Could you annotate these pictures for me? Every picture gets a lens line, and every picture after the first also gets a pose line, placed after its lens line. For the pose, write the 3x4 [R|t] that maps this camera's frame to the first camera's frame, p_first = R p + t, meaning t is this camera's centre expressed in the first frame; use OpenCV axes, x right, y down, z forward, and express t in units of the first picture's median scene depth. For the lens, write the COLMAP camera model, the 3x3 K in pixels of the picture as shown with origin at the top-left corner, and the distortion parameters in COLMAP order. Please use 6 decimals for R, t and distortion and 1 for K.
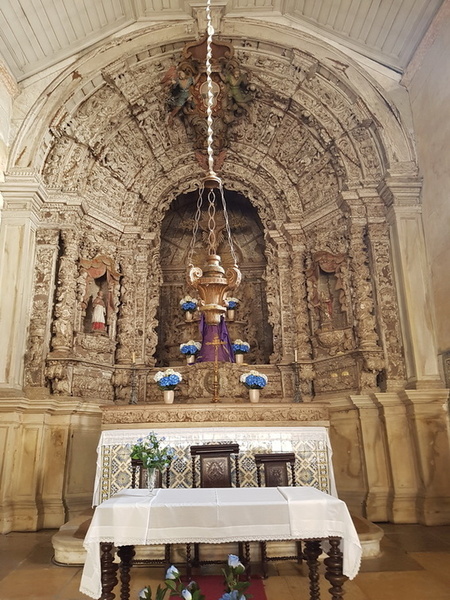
lens RADIAL K [[463.6, 0, 215.2], [0, 463.6, 289.9], [0, 0, 1]] dist [0.171032, -0.387044]
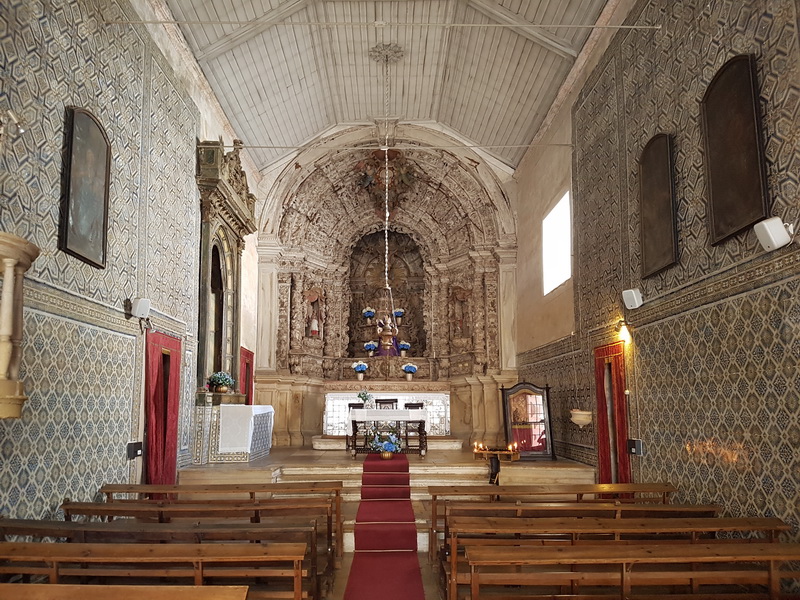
lens RADIAL K [[618.2, 0, 373.1], [0, 618.2, 325.7], [0, 0, 1]] dist [0.171032, -0.387044]
pose [[0.999599, 0.015860, -0.023443, -0.000322], [-0.012359, 0.989706, 0.142581, -0.242914], [0.025463, -0.142234, 0.989506, -1.053802]]
